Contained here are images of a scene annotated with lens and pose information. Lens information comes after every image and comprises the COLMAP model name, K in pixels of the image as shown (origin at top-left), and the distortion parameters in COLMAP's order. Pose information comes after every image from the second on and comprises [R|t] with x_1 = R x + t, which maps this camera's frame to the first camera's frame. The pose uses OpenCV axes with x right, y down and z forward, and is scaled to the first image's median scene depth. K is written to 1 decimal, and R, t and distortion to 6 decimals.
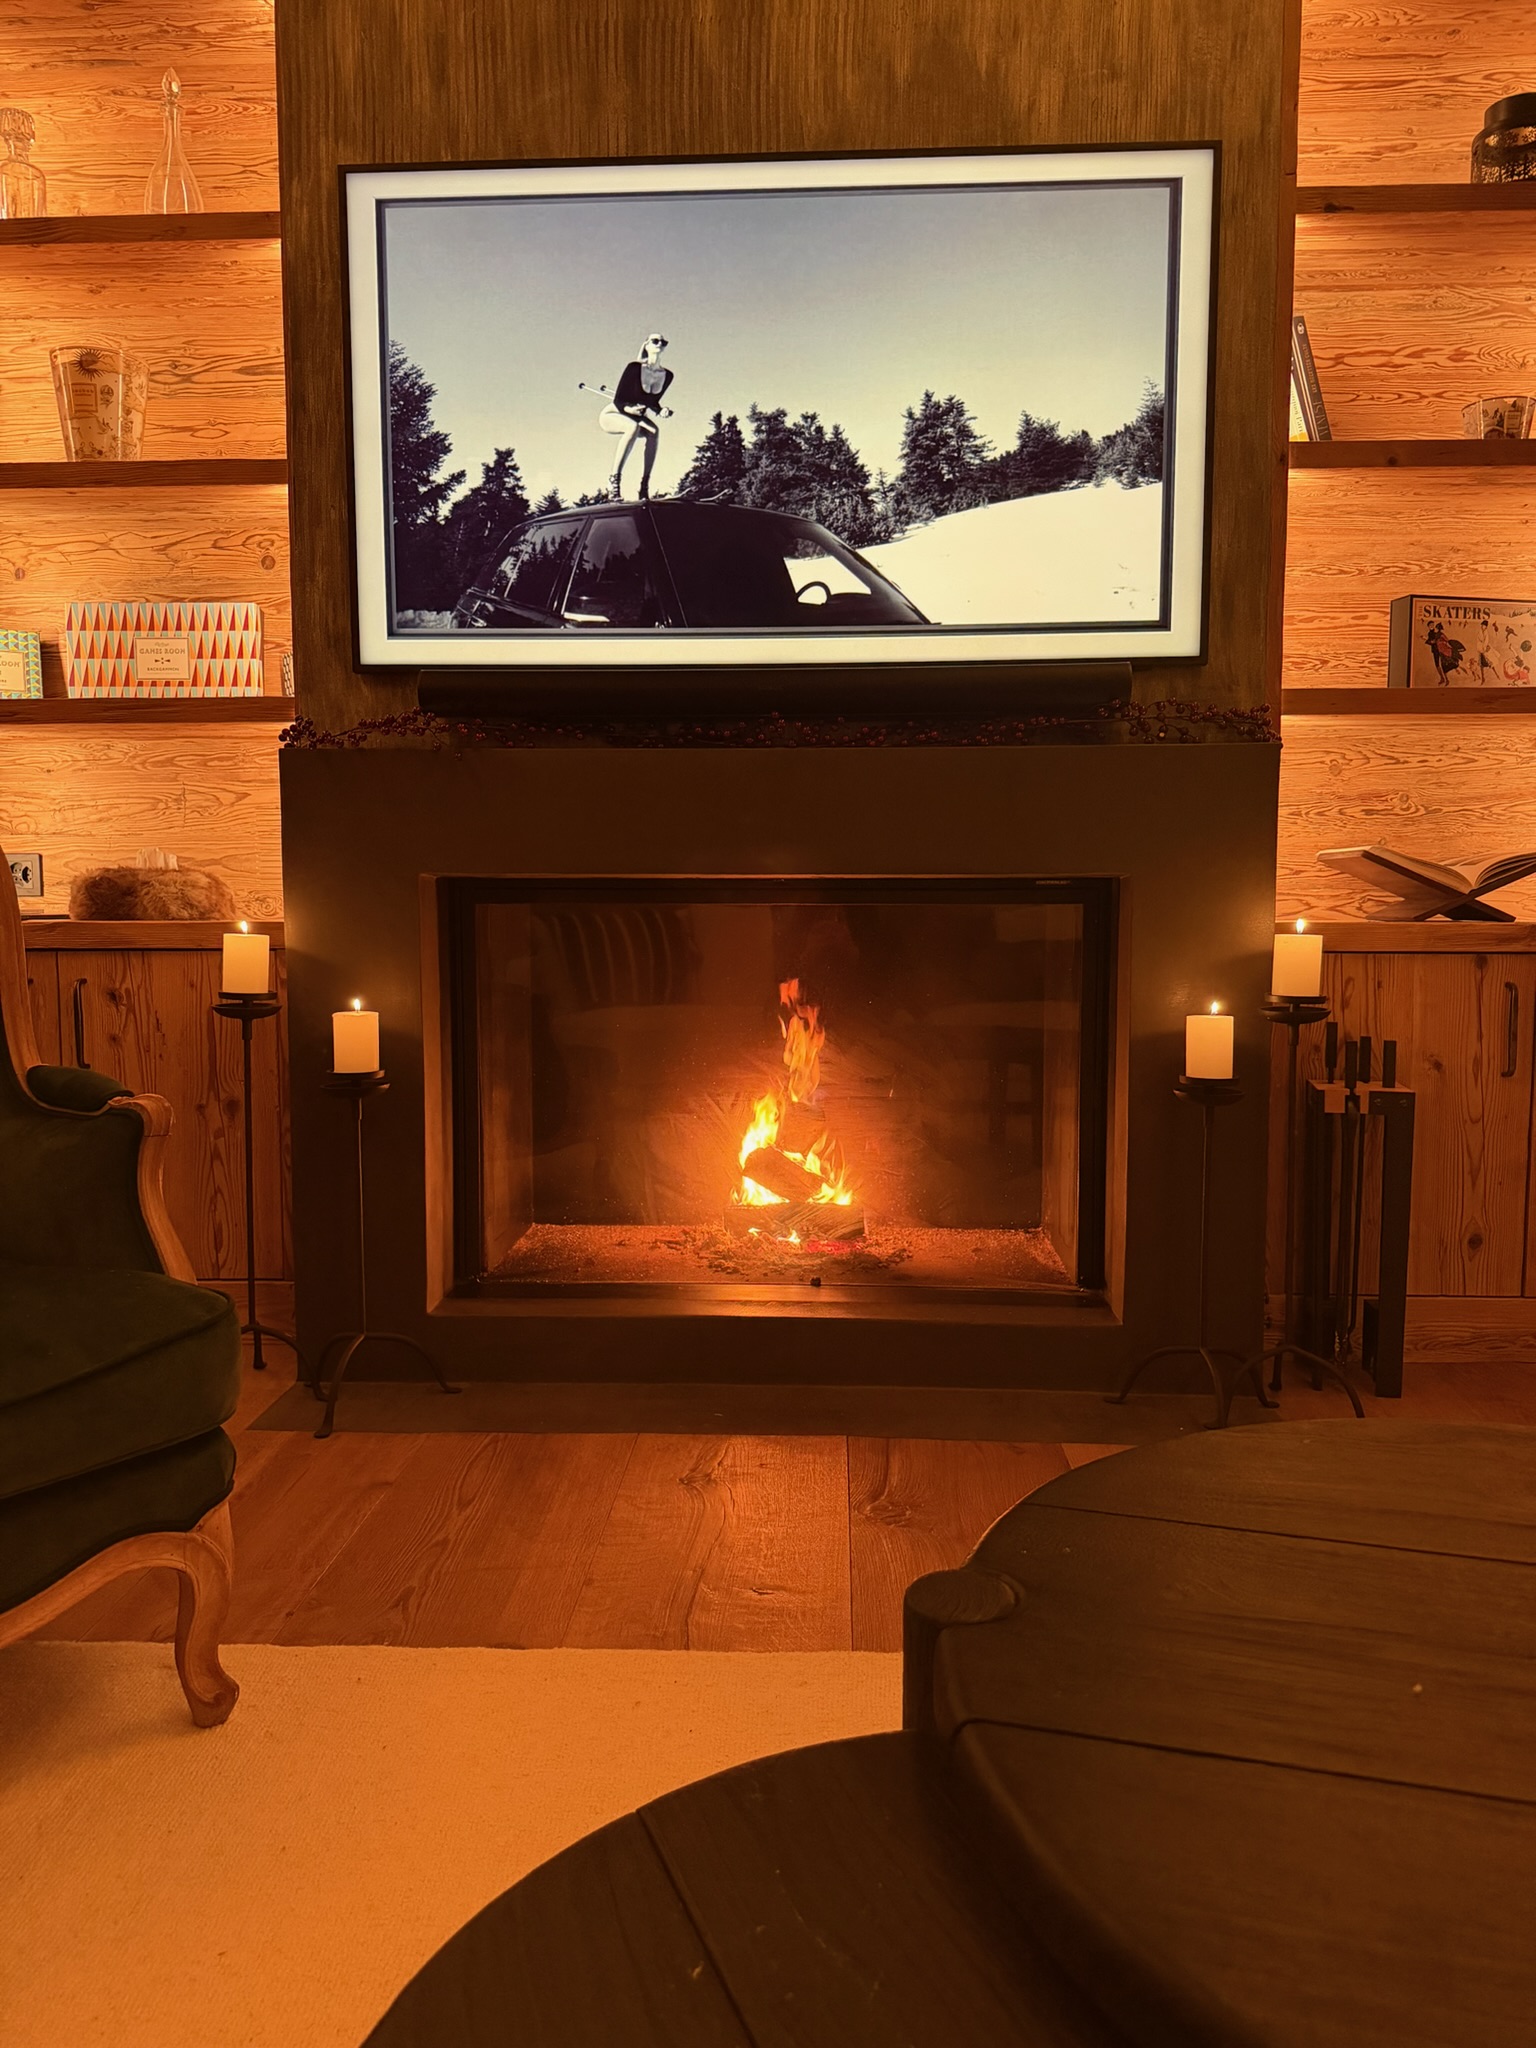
lens RADIAL K [[1440.0, 0, 768.0], [0, 1440.0, 1024.0], [0, 0, 1]] dist [0.083301, -0.109457]
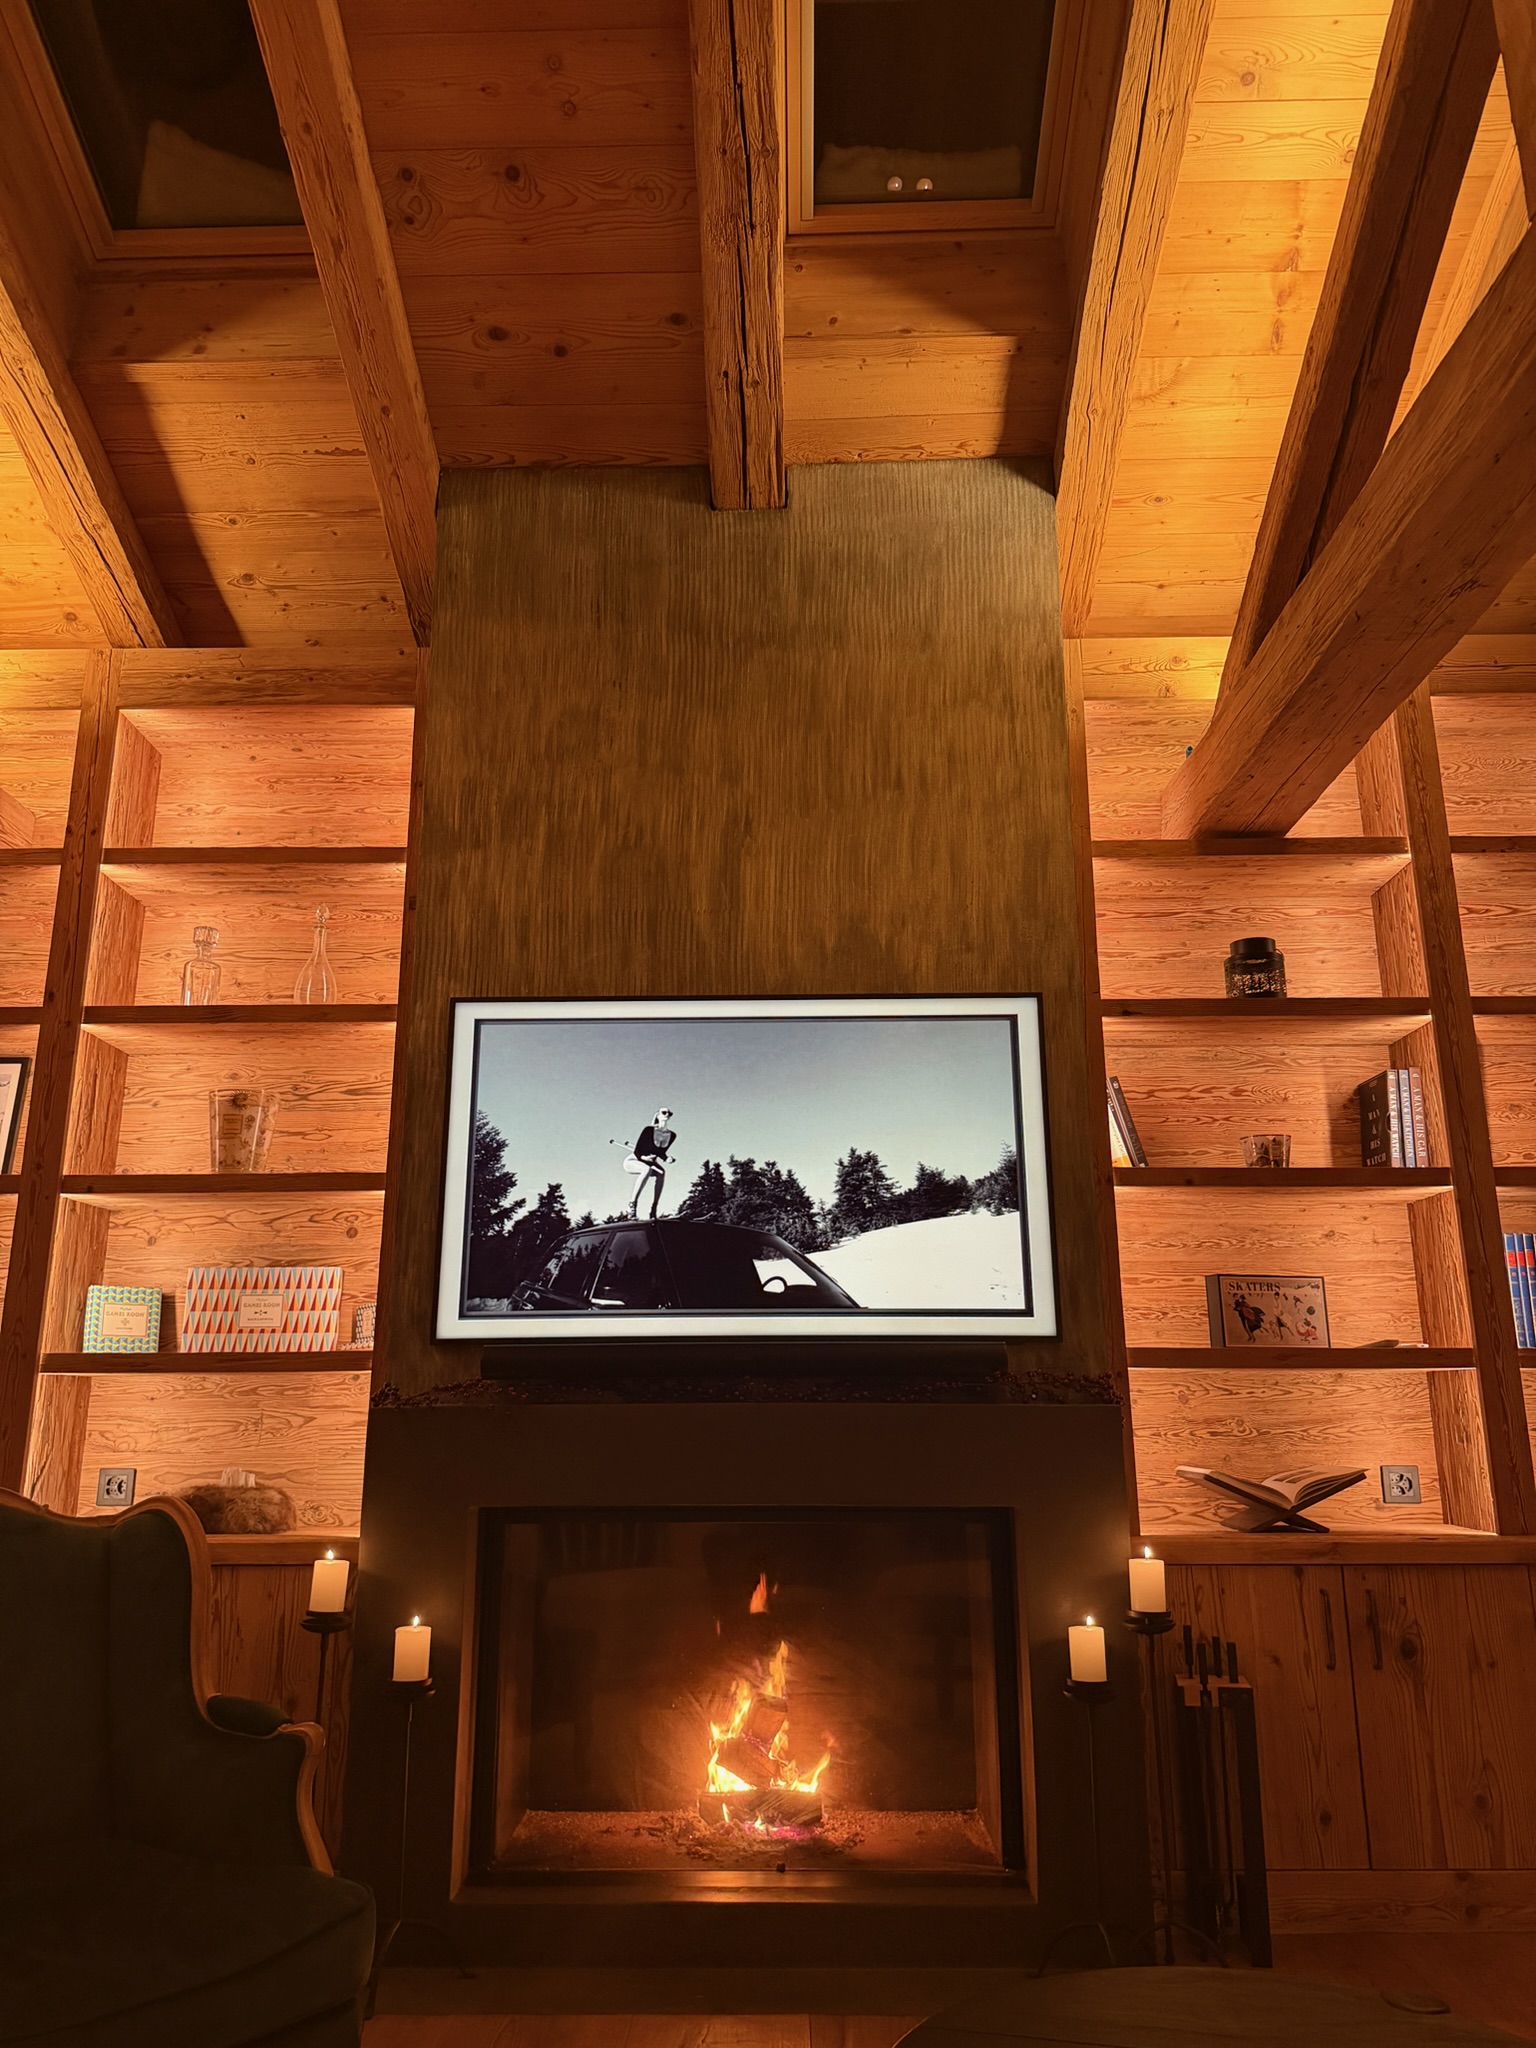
lens RADIAL K [[1440.0, 0, 768.0], [0, 1440.0, 1024.0], [0, 0, 1]] dist [0.083301, -0.109457]
pose [[0.999420, 0.005978, 0.033532, -0.022291], [0.006018, 0.937998, -0.346590, -0.054370], [-0.033525, 0.346590, 0.937417, -0.366797]]
